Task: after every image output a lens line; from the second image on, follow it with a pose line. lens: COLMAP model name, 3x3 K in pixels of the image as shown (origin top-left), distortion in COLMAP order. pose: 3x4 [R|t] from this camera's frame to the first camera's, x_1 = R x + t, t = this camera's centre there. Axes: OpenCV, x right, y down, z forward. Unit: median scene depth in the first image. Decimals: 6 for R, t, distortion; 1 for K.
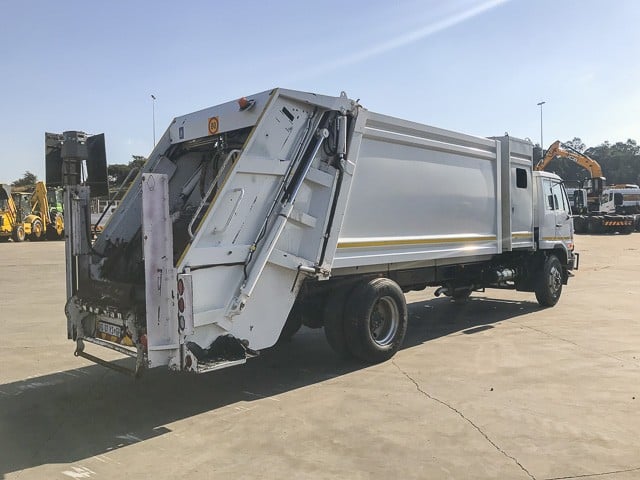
lens RADIAL K [[536.9, 0, 317.2], [0, 536.9, 240.9], [0, 0, 1]] dist [-0.012717, 0.021927]
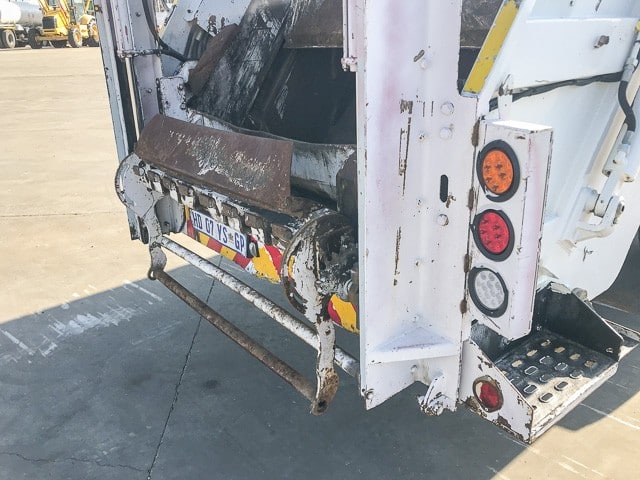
lens RADIAL K [[536.9, 0, 321.6], [0, 536.9, 236.5], [0, 0, 1]] dist [-0.012717, 0.021927]
pose [[0.993492, 0.030295, -0.109802, -0.246137], [0.008153, 0.942597, 0.333833, 0.021096], [0.113613, -0.332556, 0.936215, 0.576414]]
